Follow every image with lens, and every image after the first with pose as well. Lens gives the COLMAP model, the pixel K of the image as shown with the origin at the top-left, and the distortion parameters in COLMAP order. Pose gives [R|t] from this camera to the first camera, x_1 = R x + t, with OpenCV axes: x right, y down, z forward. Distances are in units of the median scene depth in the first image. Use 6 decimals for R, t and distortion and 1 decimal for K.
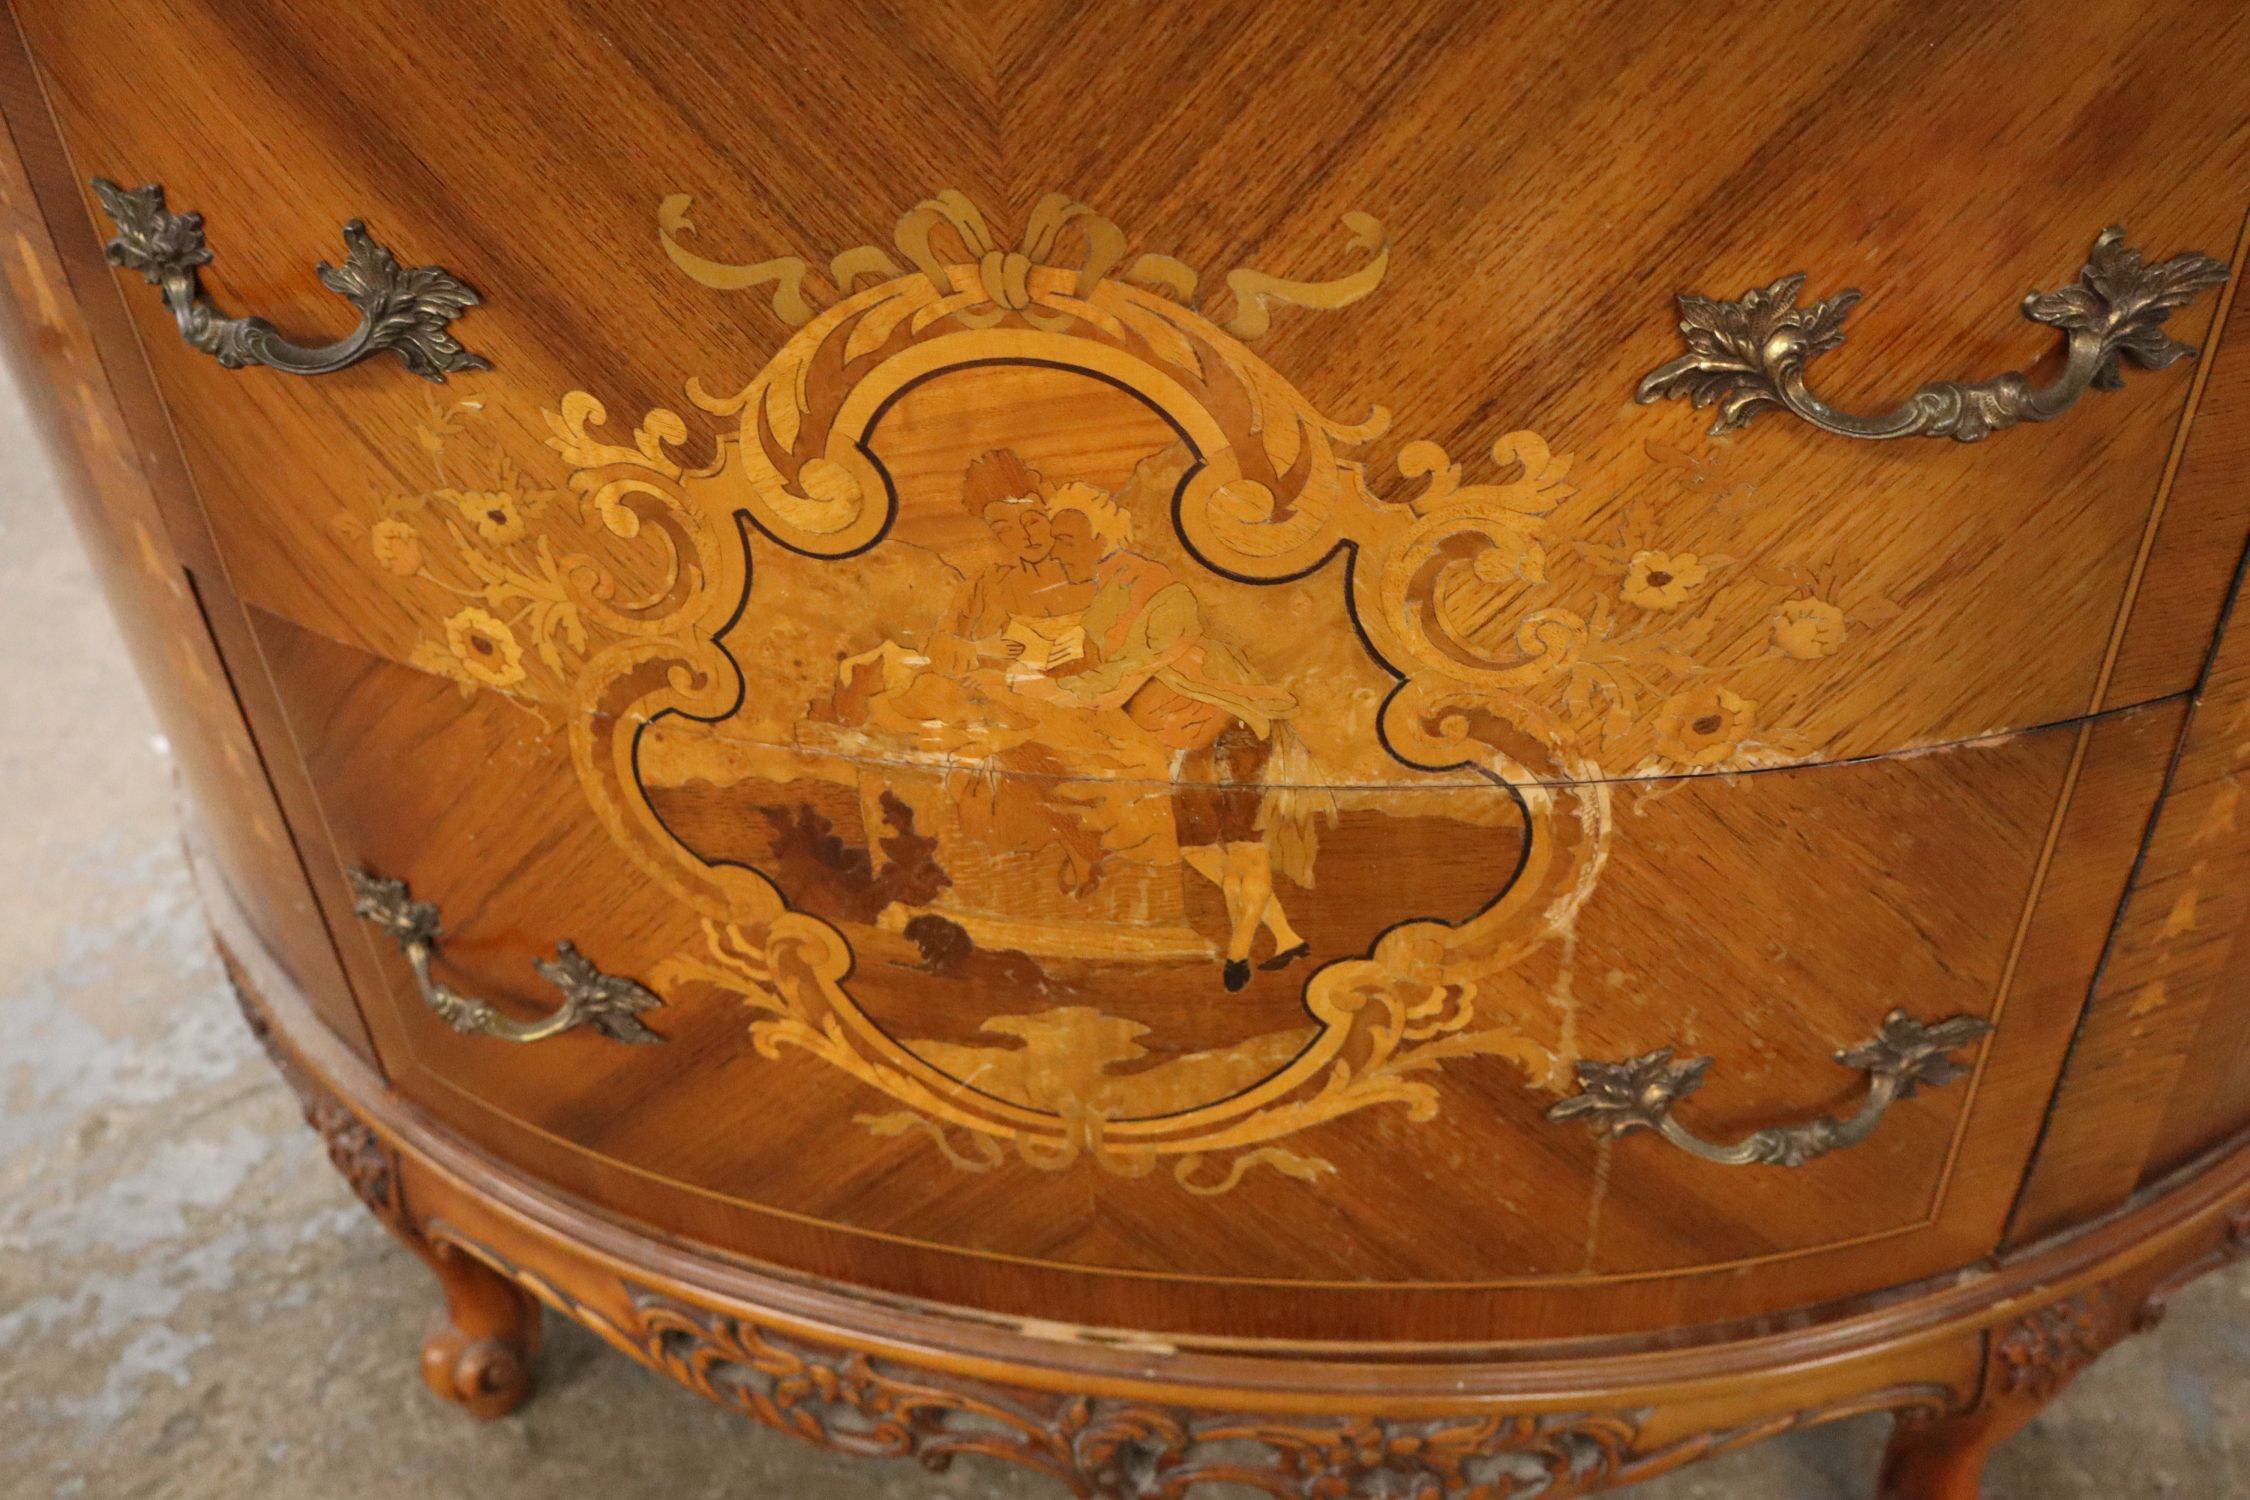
lens RADIAL K [[1961.8, 0, 1159.8], [0, 1961.8, 718.1], [0, 0, 1]] dist [0.002708, 0.008031]
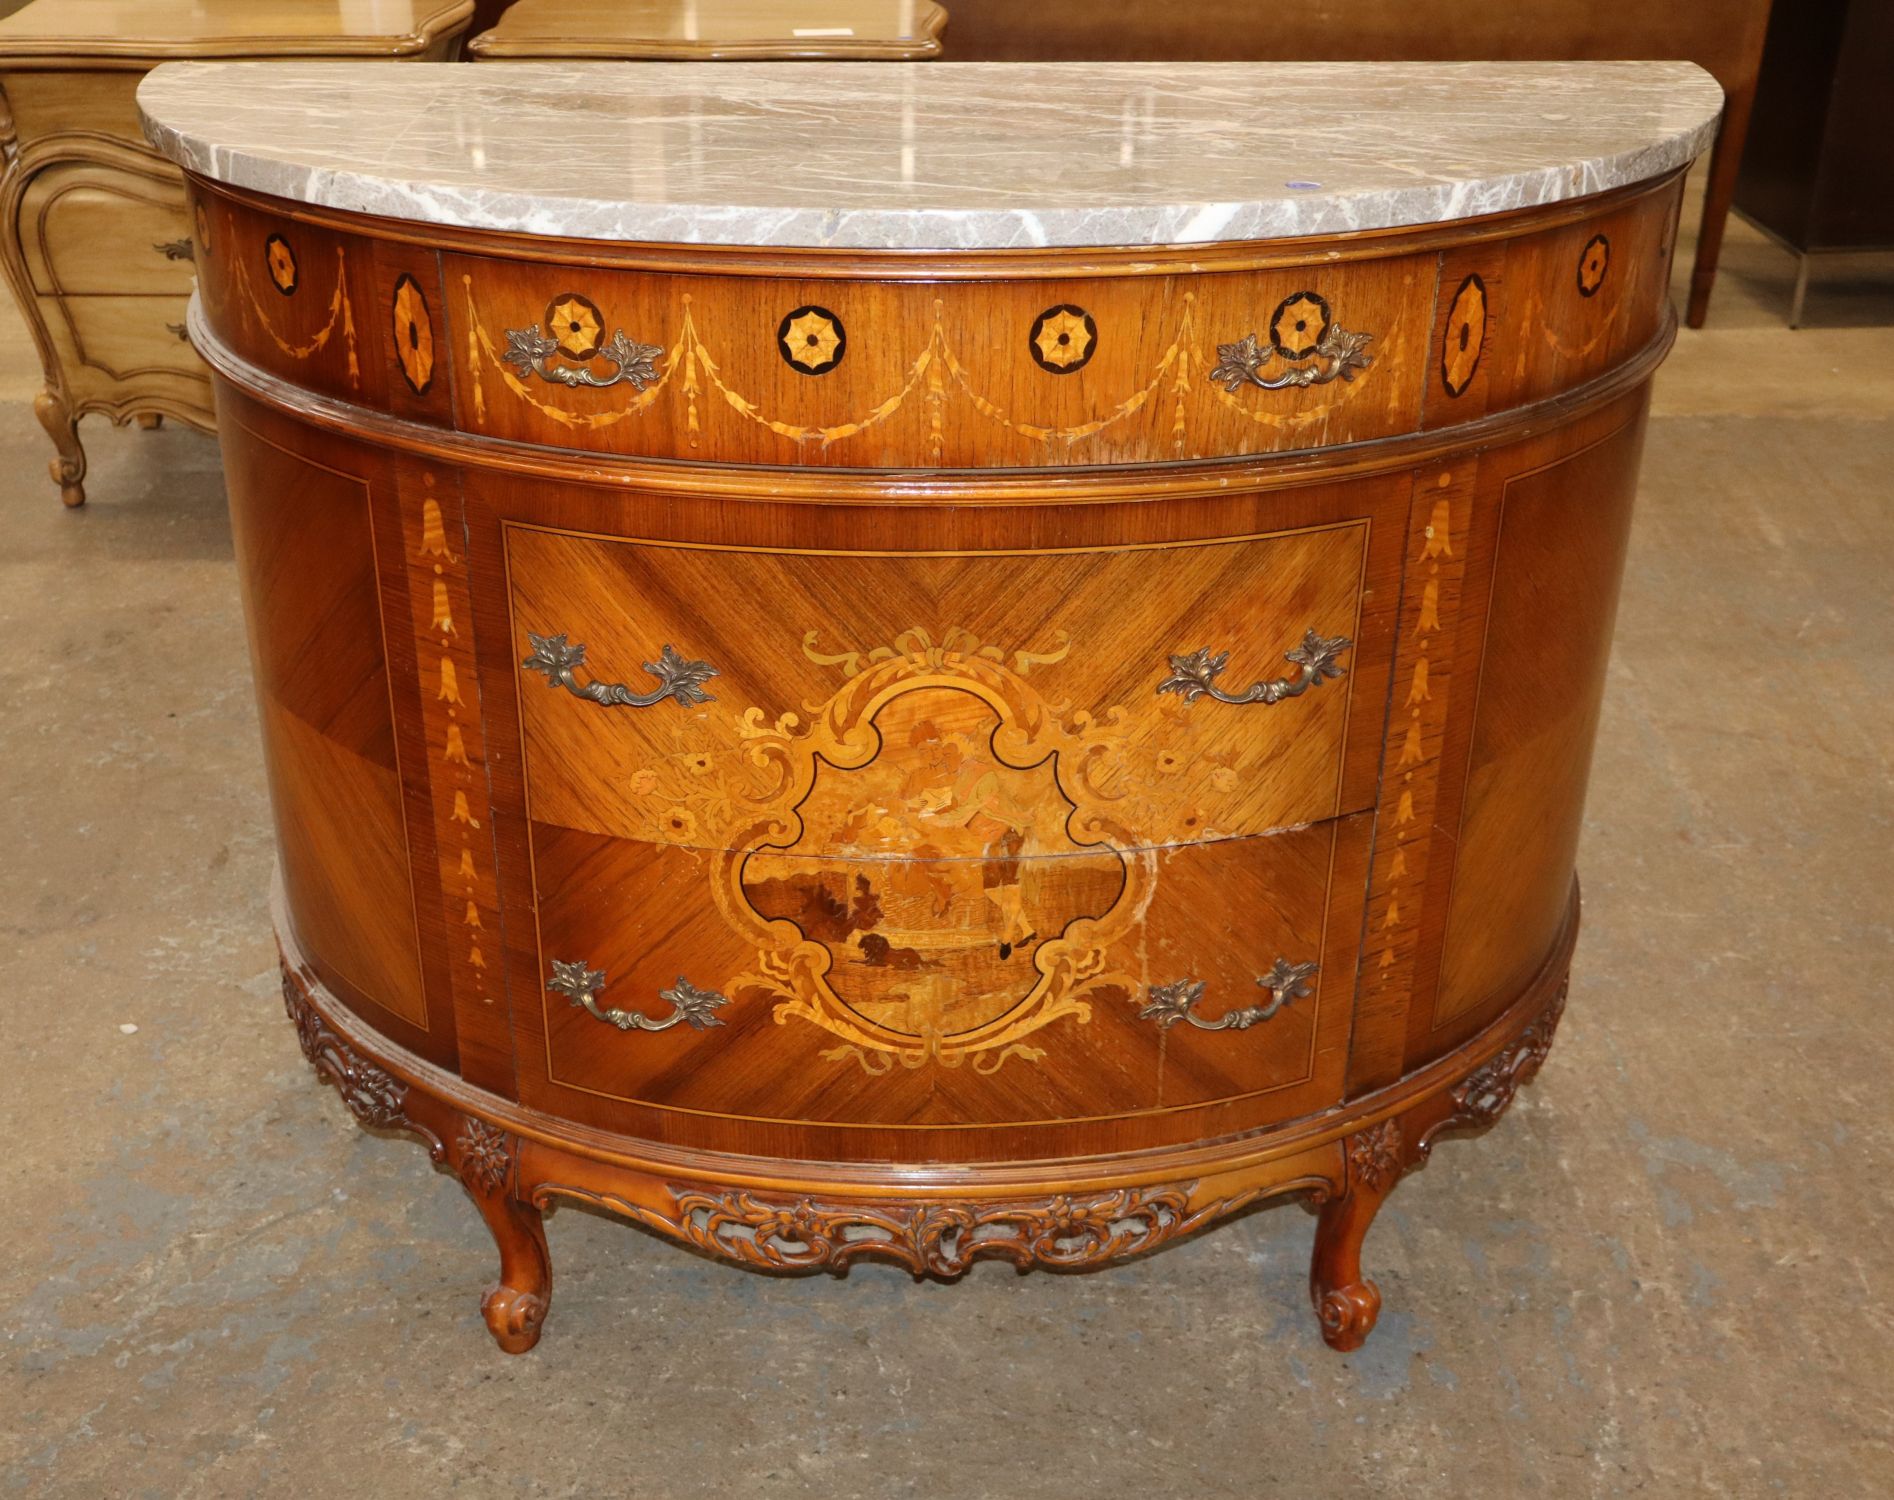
lens RADIAL K [[2189.4, 0, 947.0], [0, 2189.4, 750.0], [0, 0, 1]] dist [0.005830, 0.006839]
pose [[0.980953, -0.037702, 0.190549, -0.547684], [0.076102, 0.977155, -0.198435, 0.434363], [-0.178715, 0.209156, 0.961413, -1.629865]]
